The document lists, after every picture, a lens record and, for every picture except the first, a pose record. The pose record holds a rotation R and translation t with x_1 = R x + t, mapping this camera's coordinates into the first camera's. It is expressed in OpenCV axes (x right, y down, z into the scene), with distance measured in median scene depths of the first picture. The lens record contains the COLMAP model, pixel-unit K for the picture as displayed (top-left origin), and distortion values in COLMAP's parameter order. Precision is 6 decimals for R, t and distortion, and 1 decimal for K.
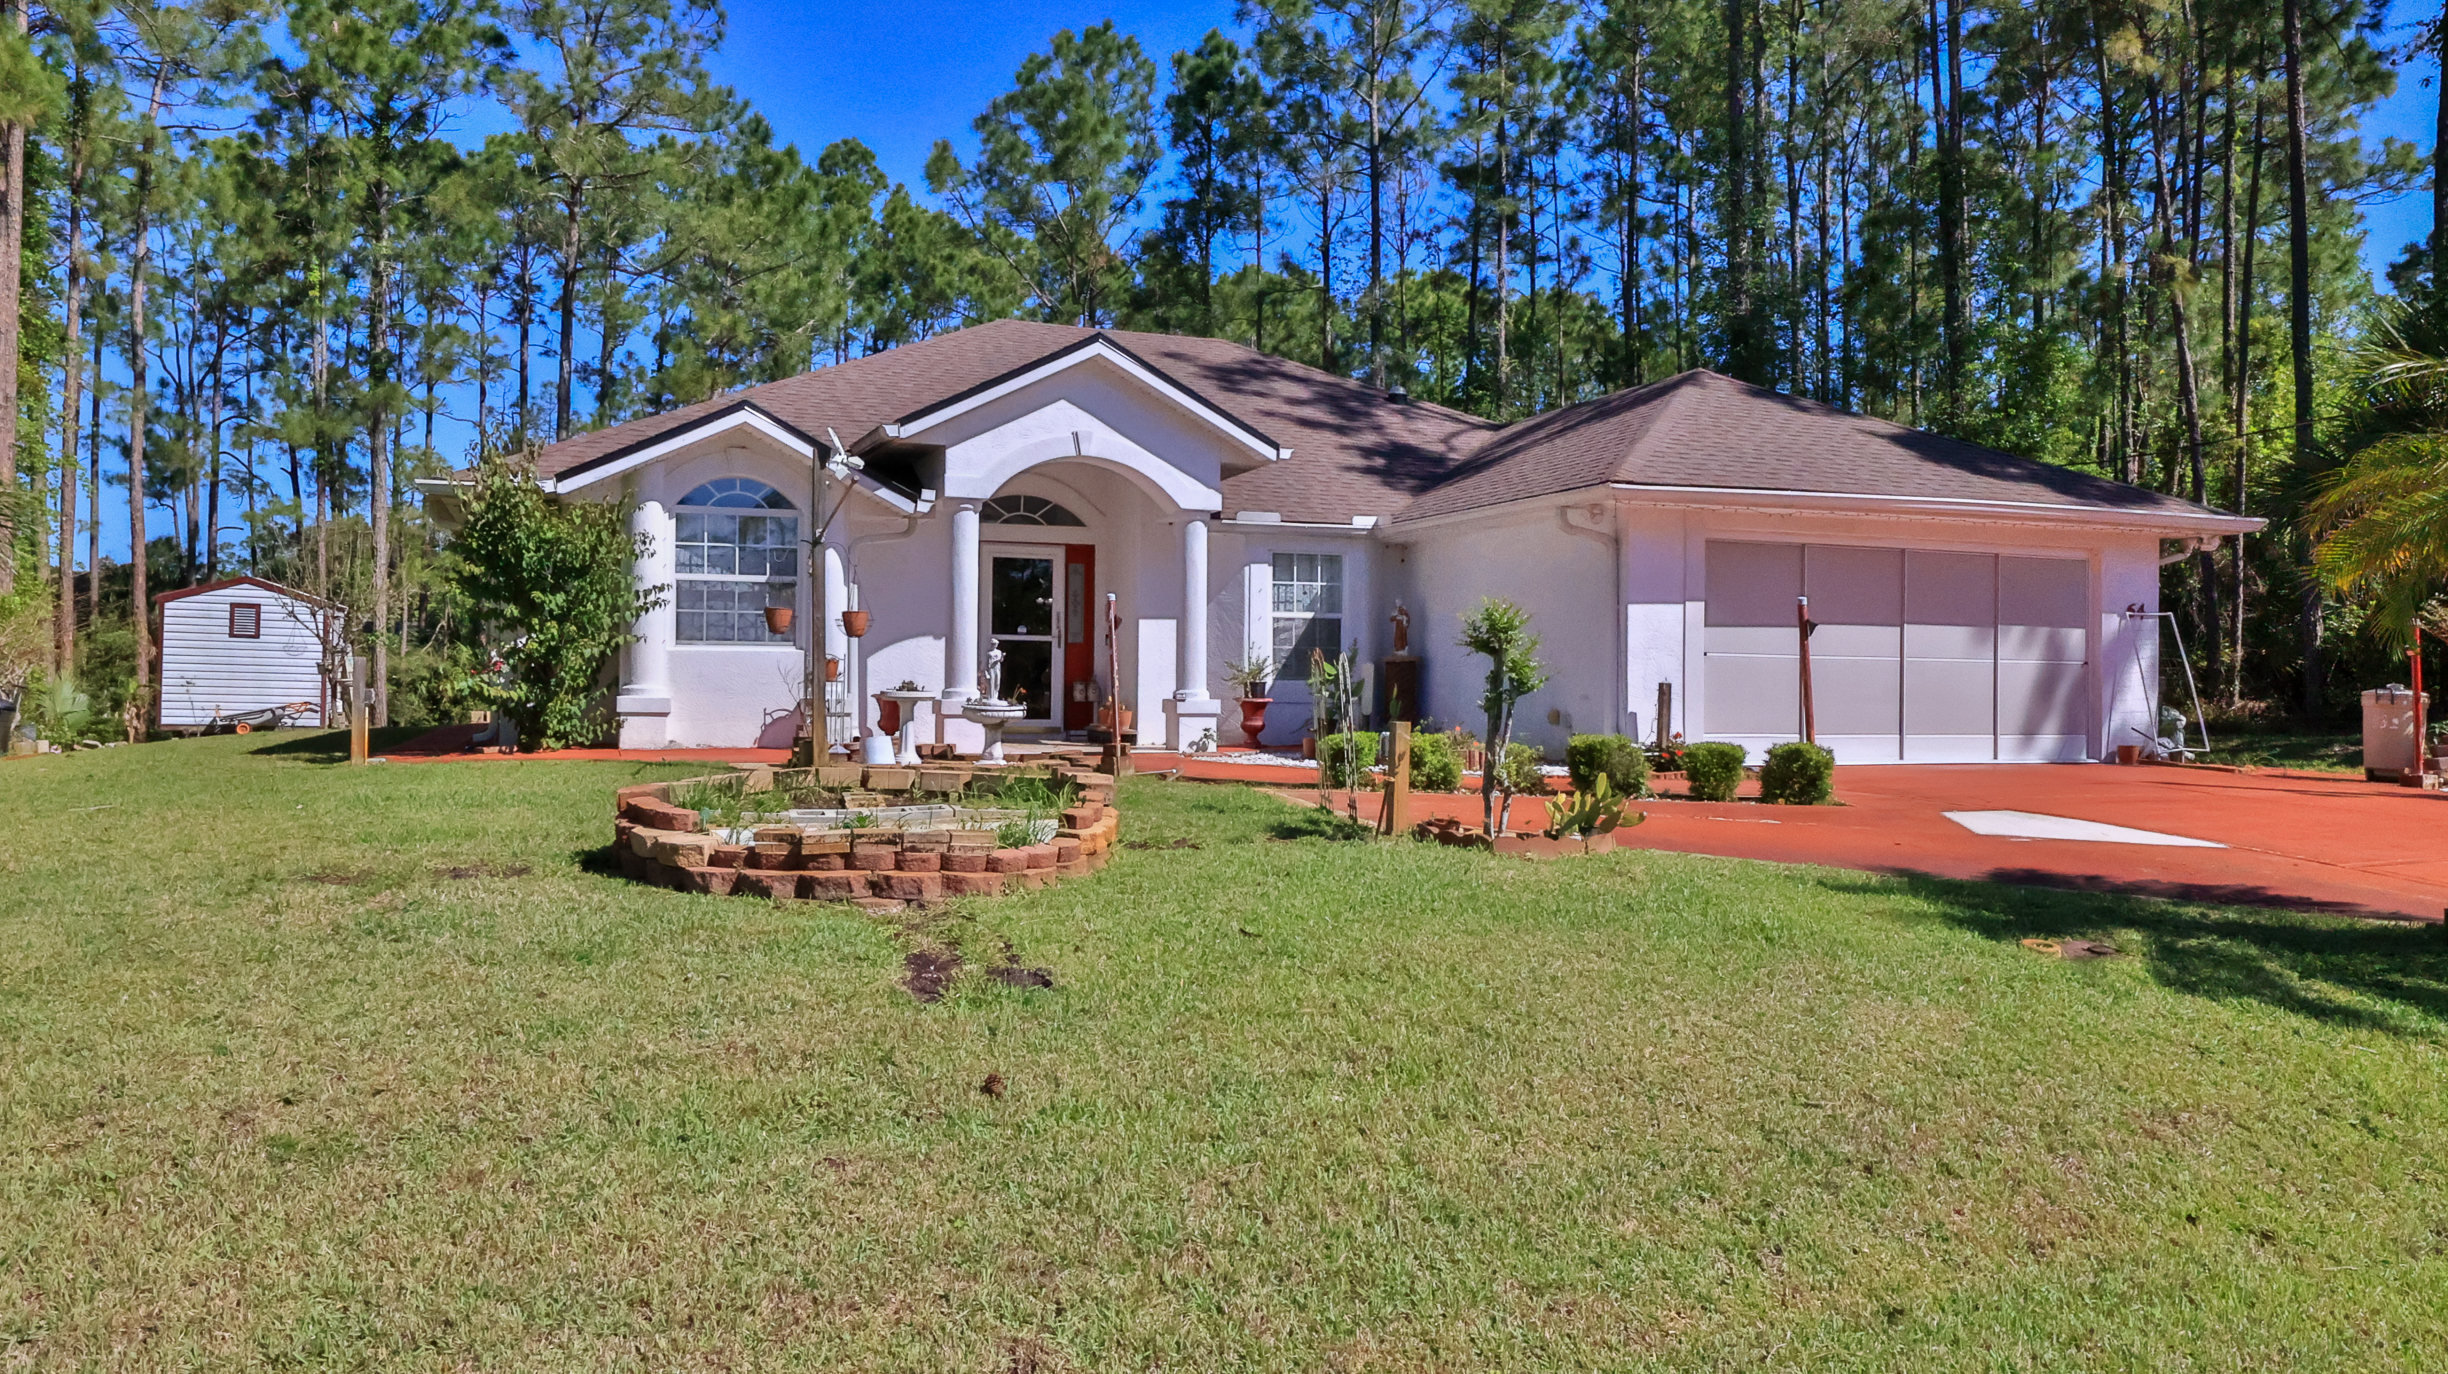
lens RADIAL K [[1714.9, 0, 1224.0], [0, 1714.9, 687.0], [0, 0, 1]] dist [-0.000925, -0.000079]
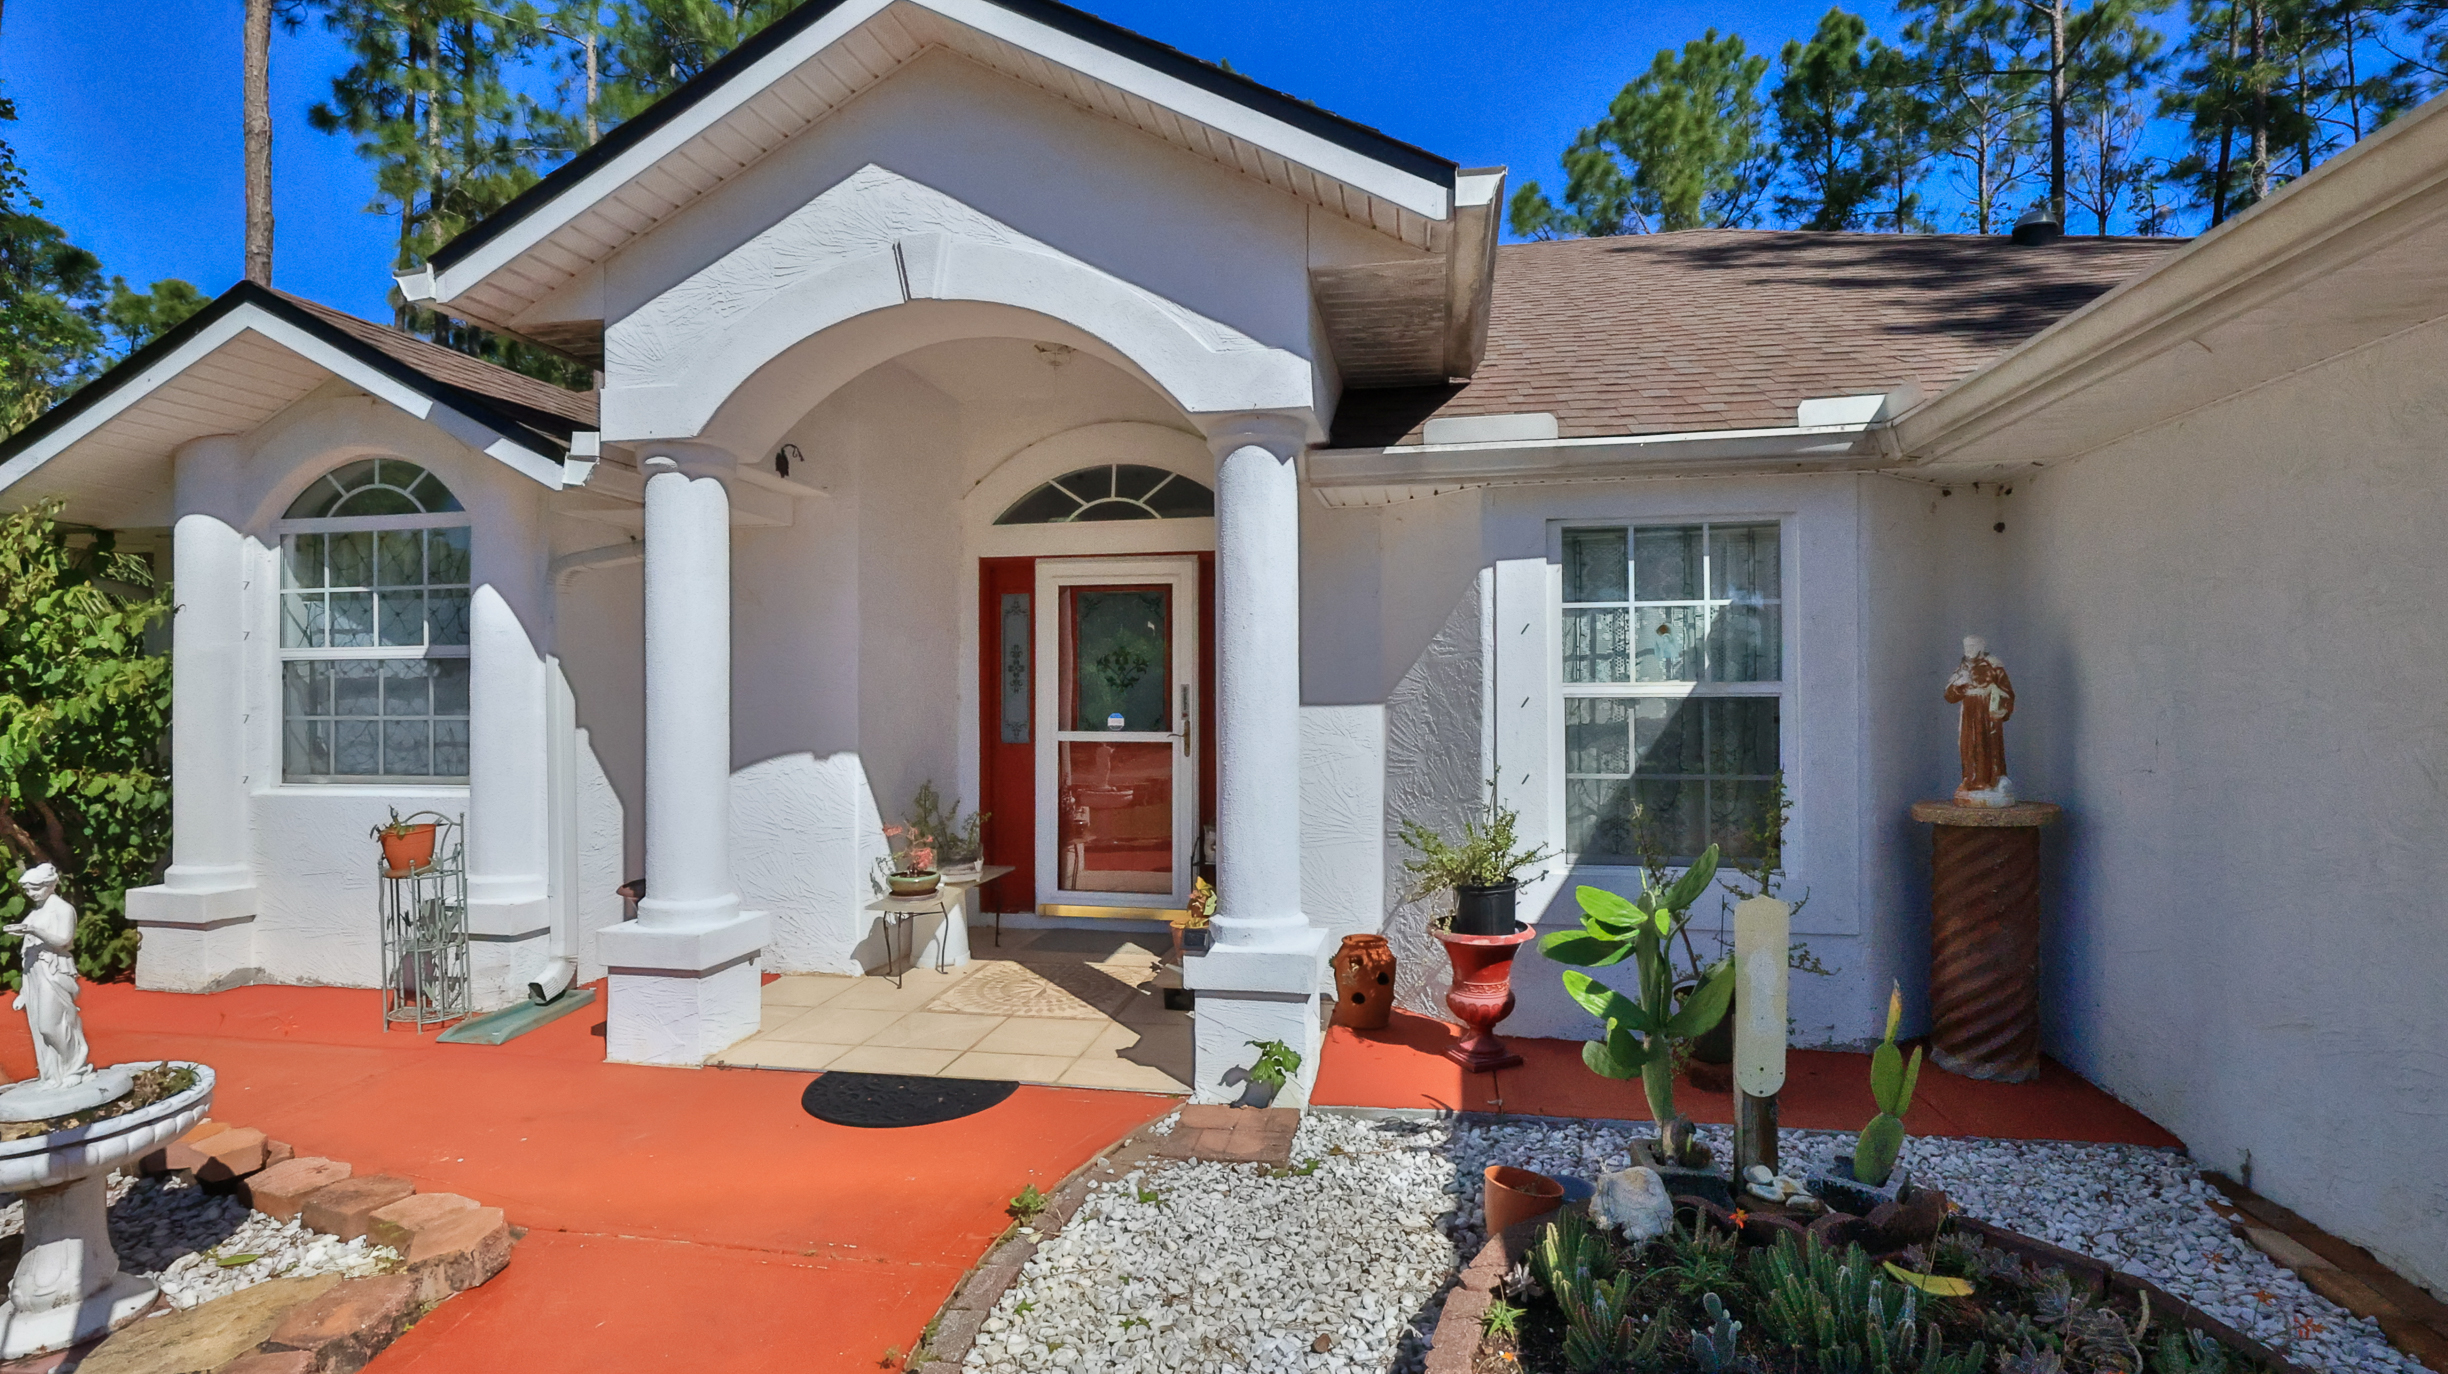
lens RADIAL K [[1140.6, 0, 1224.0], [0, 1140.6, 687.0], [0, 0, 1]] dist [0.002001, 0.000270]
pose [[0.843254, -0.013795, -0.537337, 0.099766], [0.011056, 0.999904, -0.008321, -0.041748], [0.537401, 0.001076, 0.843326, 0.745028]]
